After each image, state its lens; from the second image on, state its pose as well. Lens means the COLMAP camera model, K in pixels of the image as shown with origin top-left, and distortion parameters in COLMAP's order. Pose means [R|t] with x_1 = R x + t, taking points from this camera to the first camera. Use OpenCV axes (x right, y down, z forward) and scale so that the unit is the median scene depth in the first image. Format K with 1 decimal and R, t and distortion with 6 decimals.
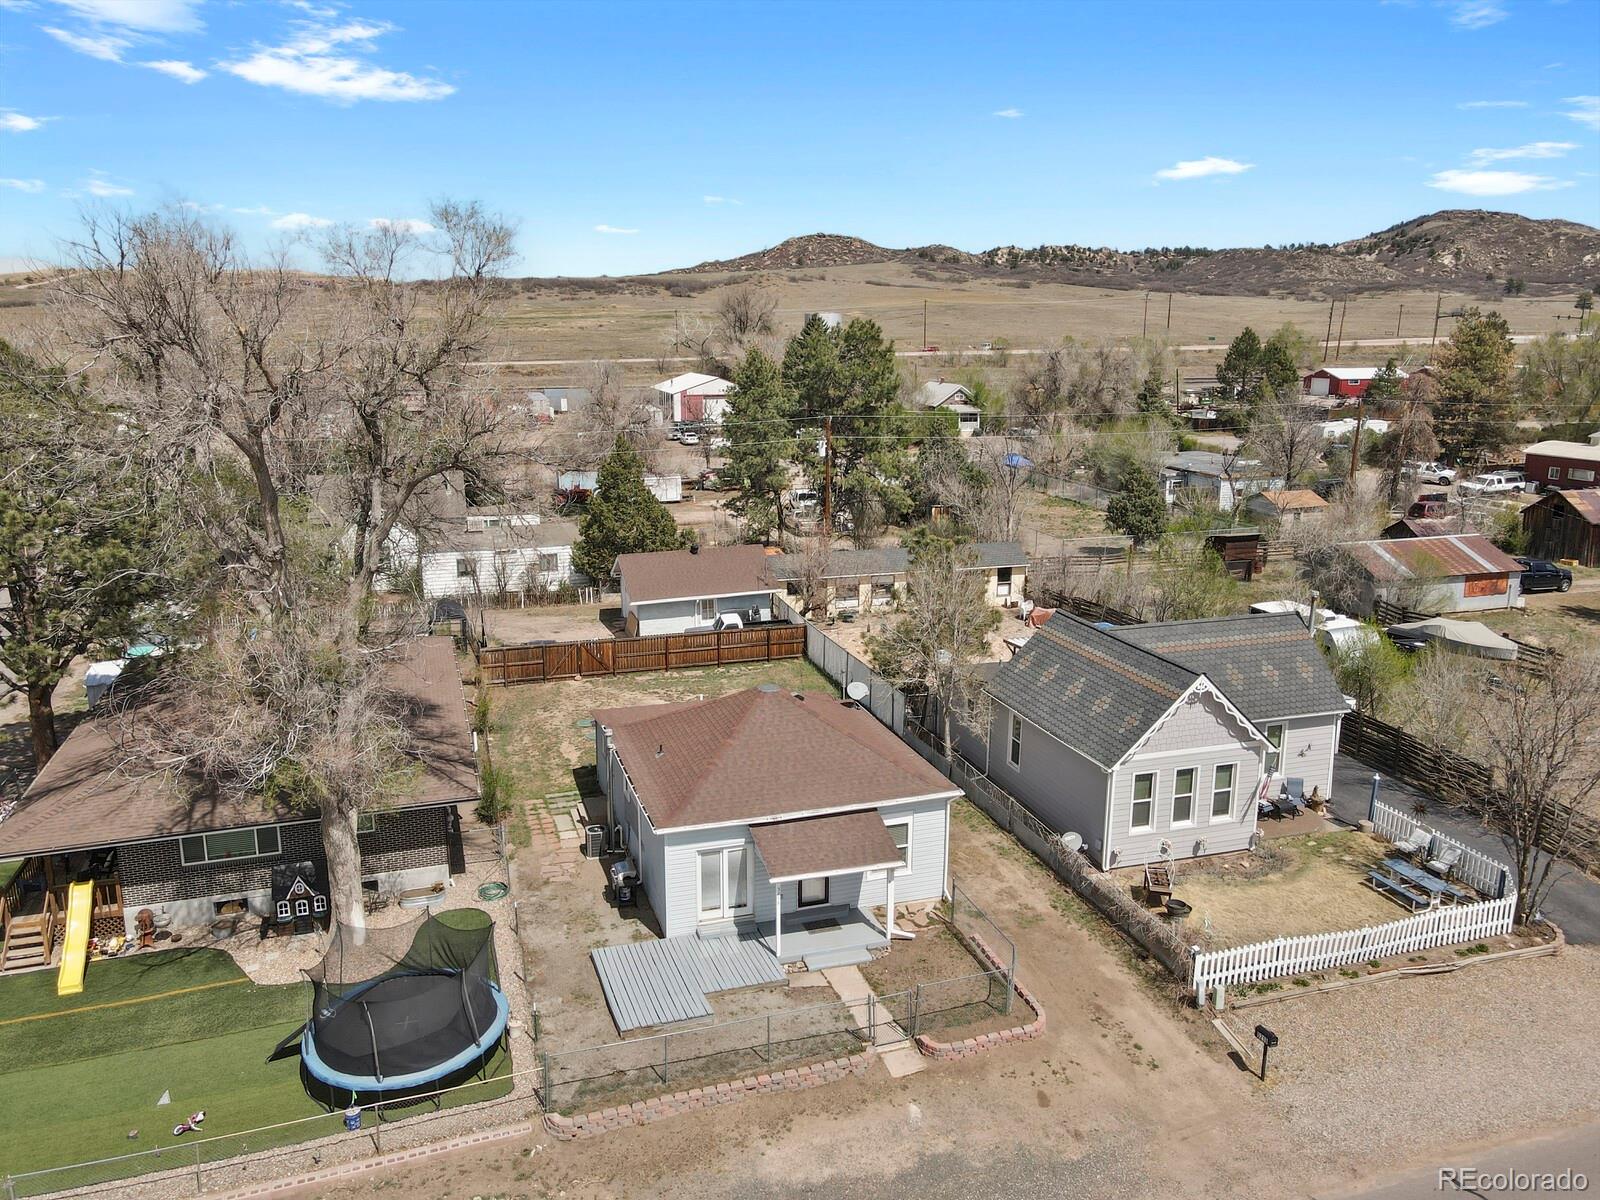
lens RADIAL K [[1174.2, 0, 797.2], [0, 1174.2, 593.8], [0, 0, 1]] dist [0.008687, 0.015167]
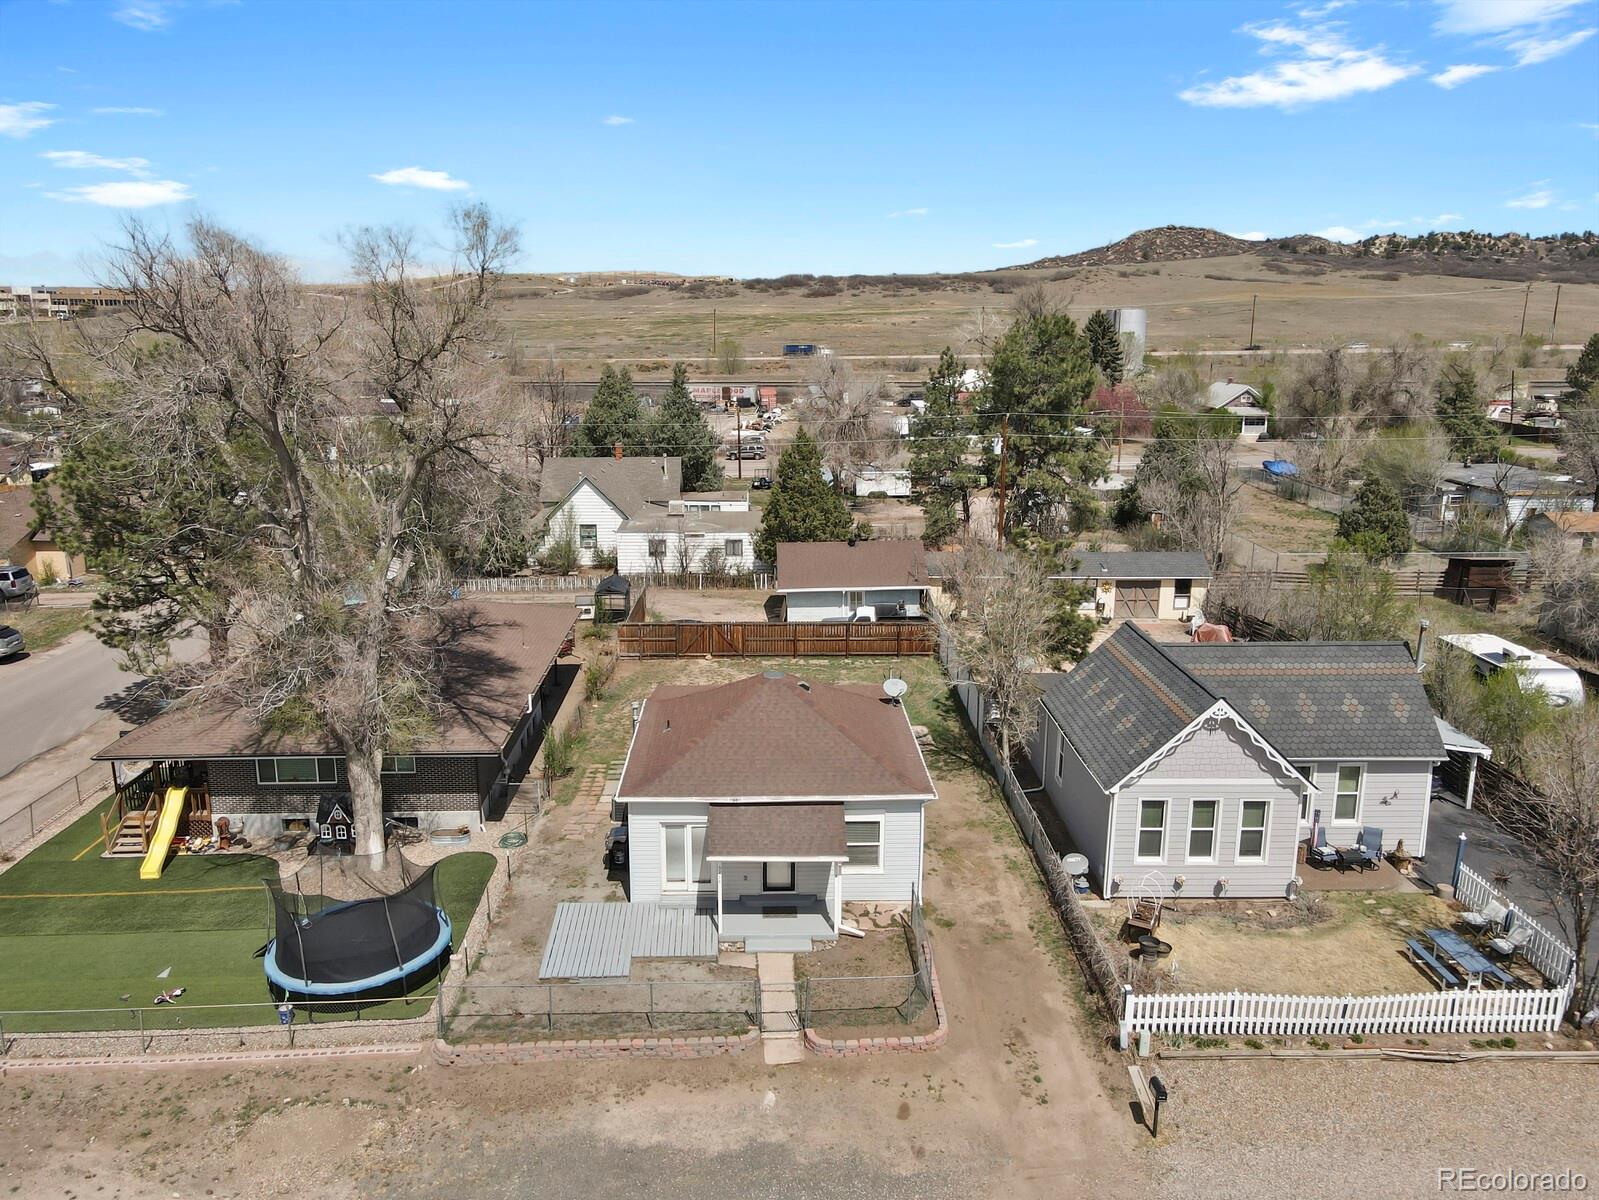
lens RADIAL K [[1173.5, 0, 796.7], [0, 1173.5, 593.8], [0, 0, 1]] dist [0.008687, 0.015167]
pose [[0.960290, 0.064331, -0.271487, 0.274871], [-0.063604, 0.997909, 0.011488, -0.002955], [0.271659, 0.006236, 0.962373, 0.027556]]
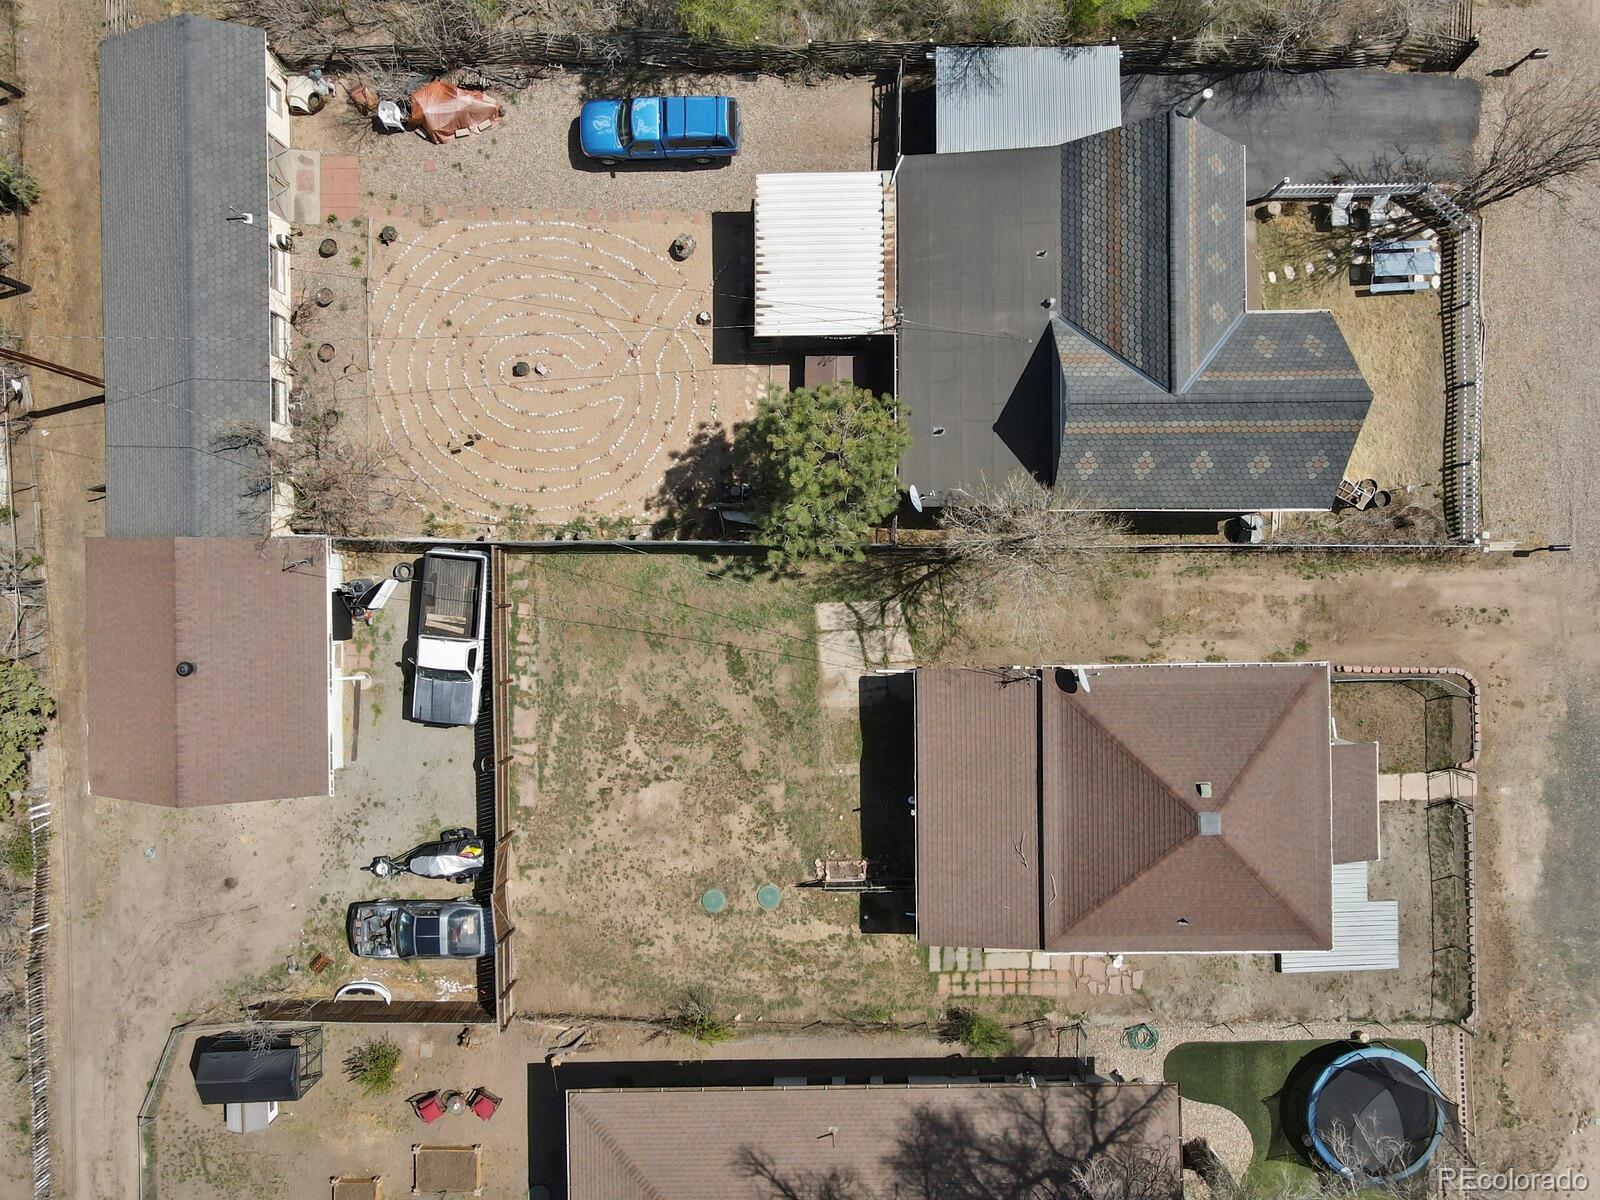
lens RADIAL K [[1168.6, 0, 800.0], [0, 1168.6, 600.0], [0, 0, 1]] dist [0.001039, 0.037339]
pose [[0.294444, -0.955531, -0.016256, 0.068427], [0.219003, 0.050908, 0.974395, -0.955269], [-0.930237, -0.290465, 0.224254, 1.189091]]
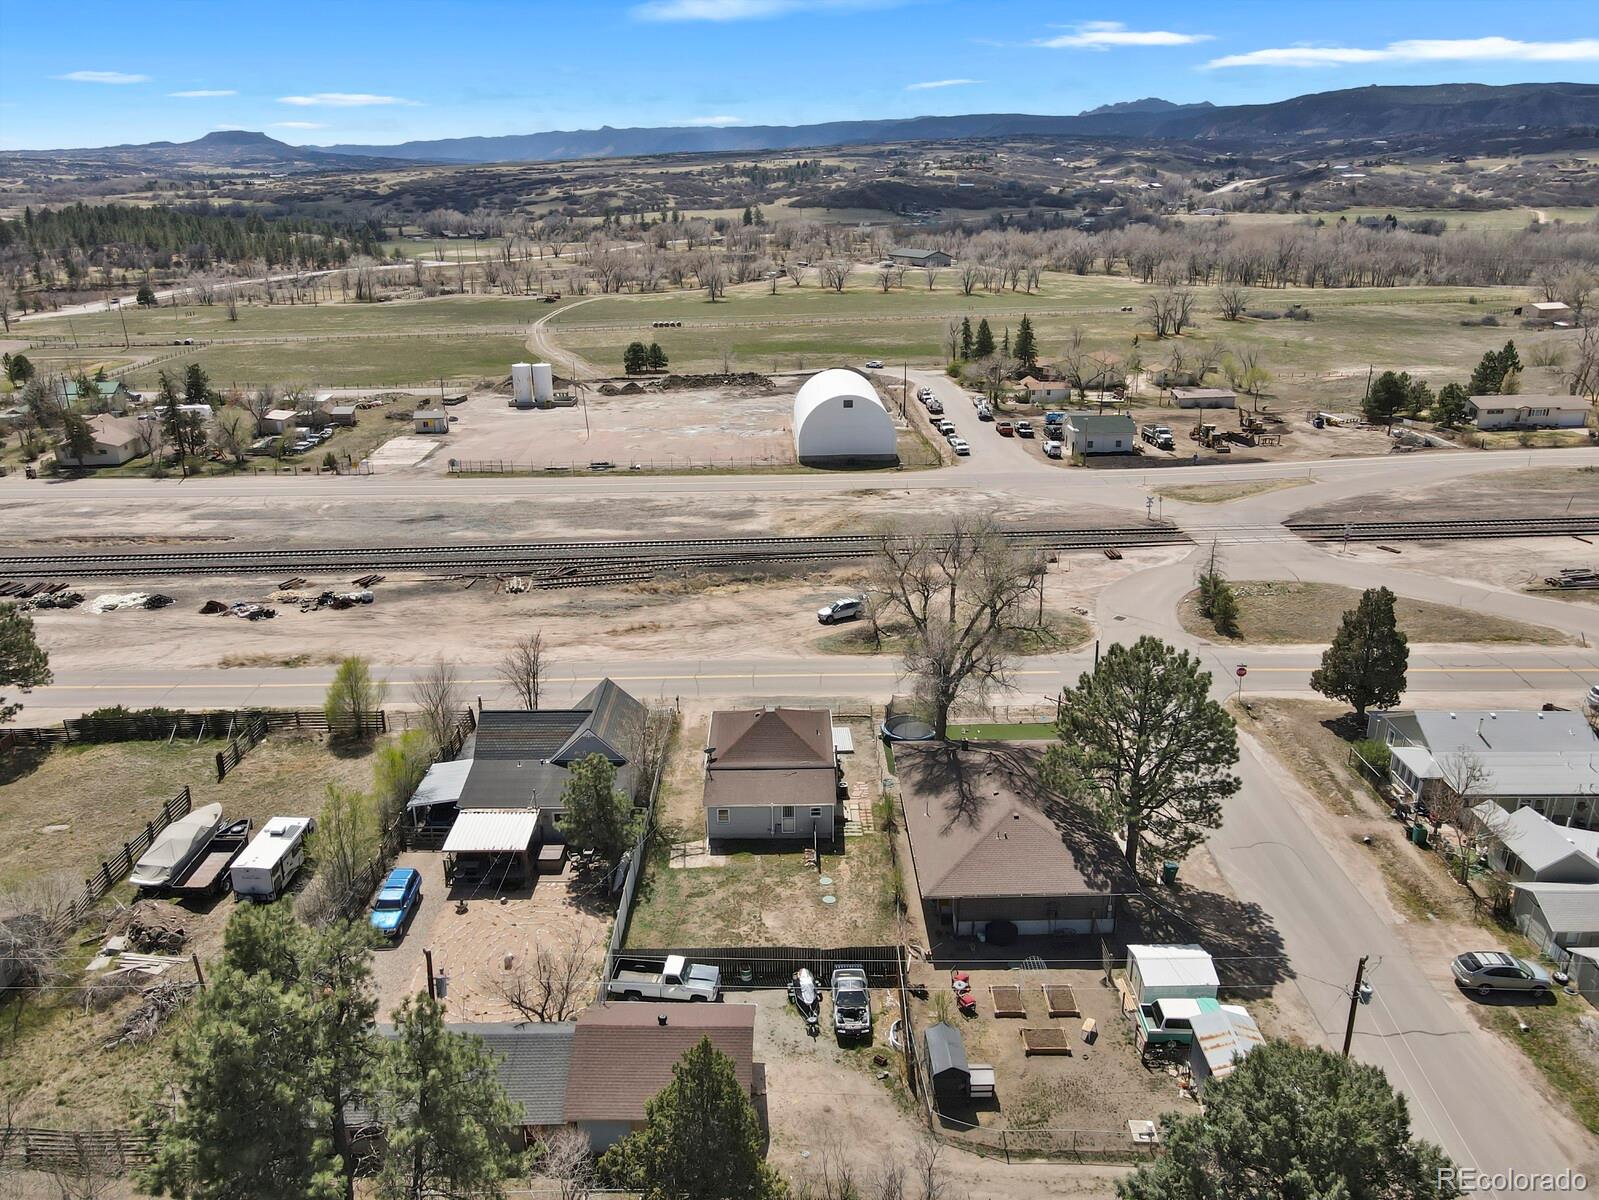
lens RADIAL K [[1173.5, 0, 796.7], [0, 1173.5, 593.8], [0, 0, 1]] dist [0.008687, 0.015167]
pose [[-0.953832, -0.082077, 0.288909, -0.777310], [0.082612, 0.853132, 0.515113, -1.374948], [-0.288756, 0.515199, -0.806964, 2.889968]]
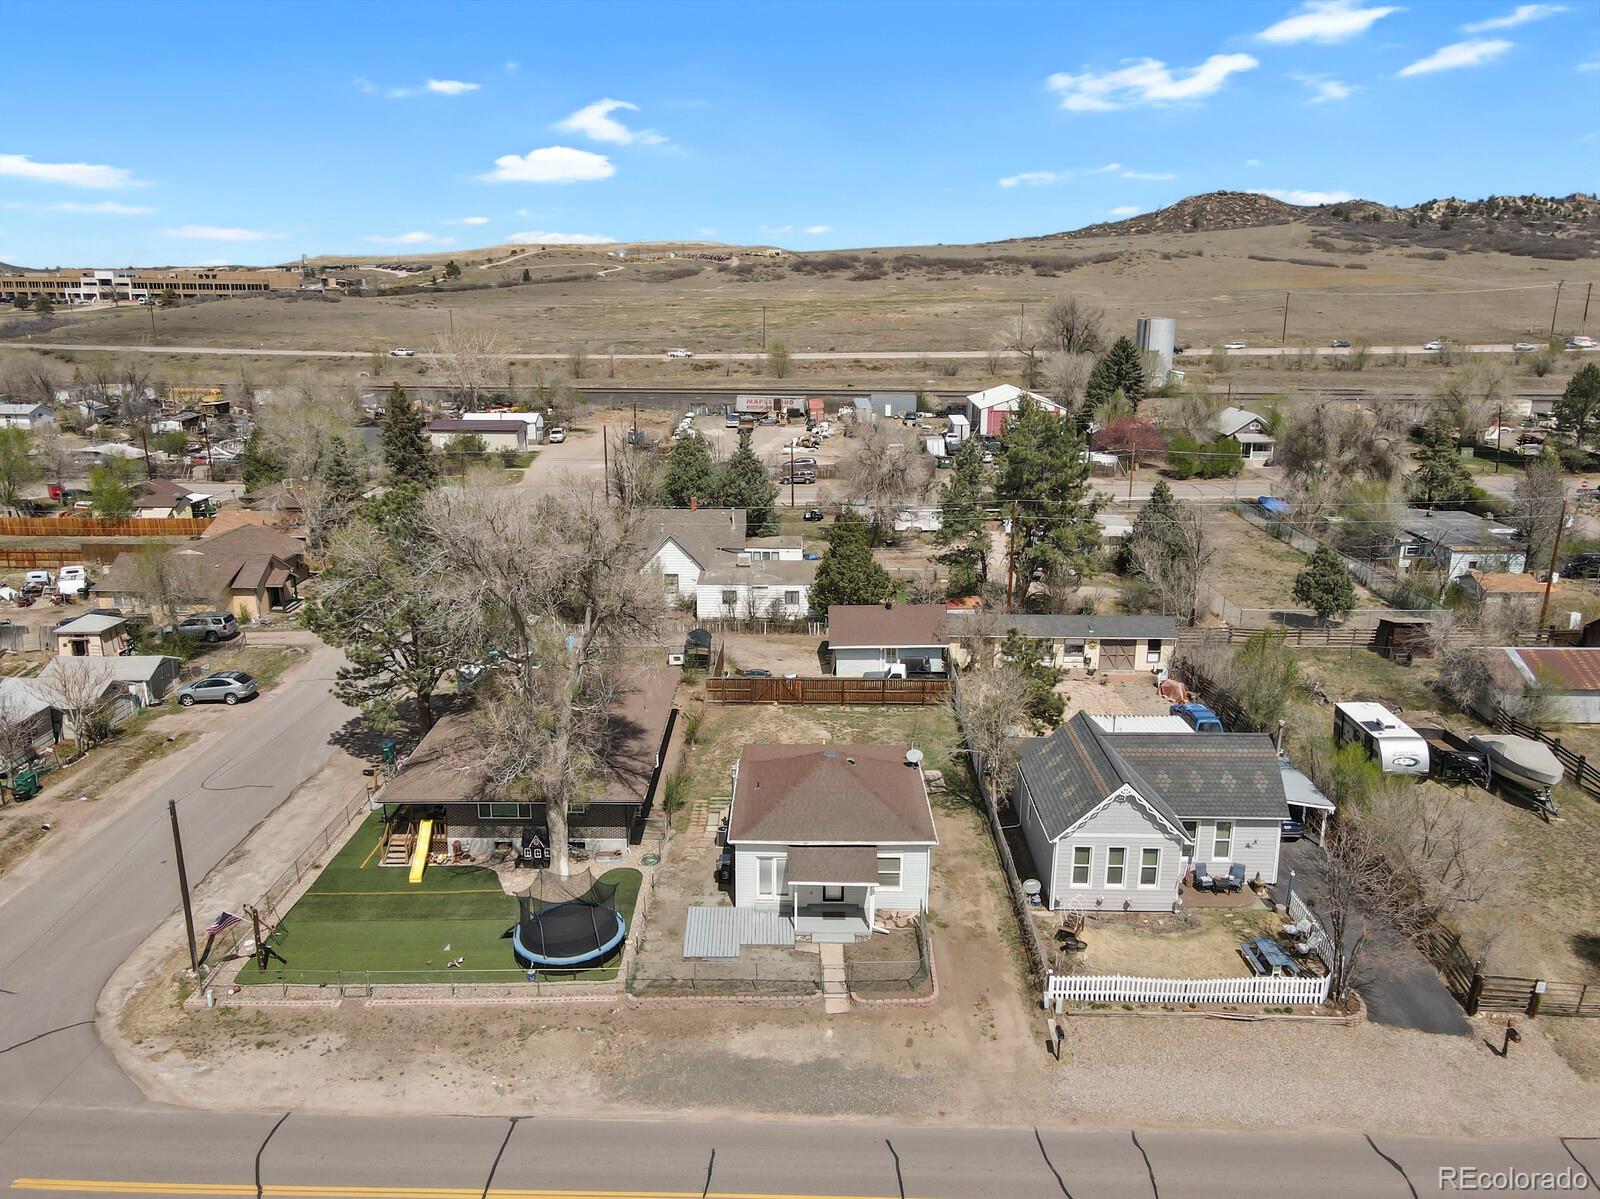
lens RADIAL K [[1174.2, 0, 797.2], [0, 1174.2, 593.3], [0, 0, 1]] dist [0.008687, 0.015167]
pose [[0.949468, 0.082612, -0.302798, 0.384020], [-0.071858, 0.996330, 0.046507, -0.195534], [0.305529, -0.022398, 0.951919, -0.447510]]
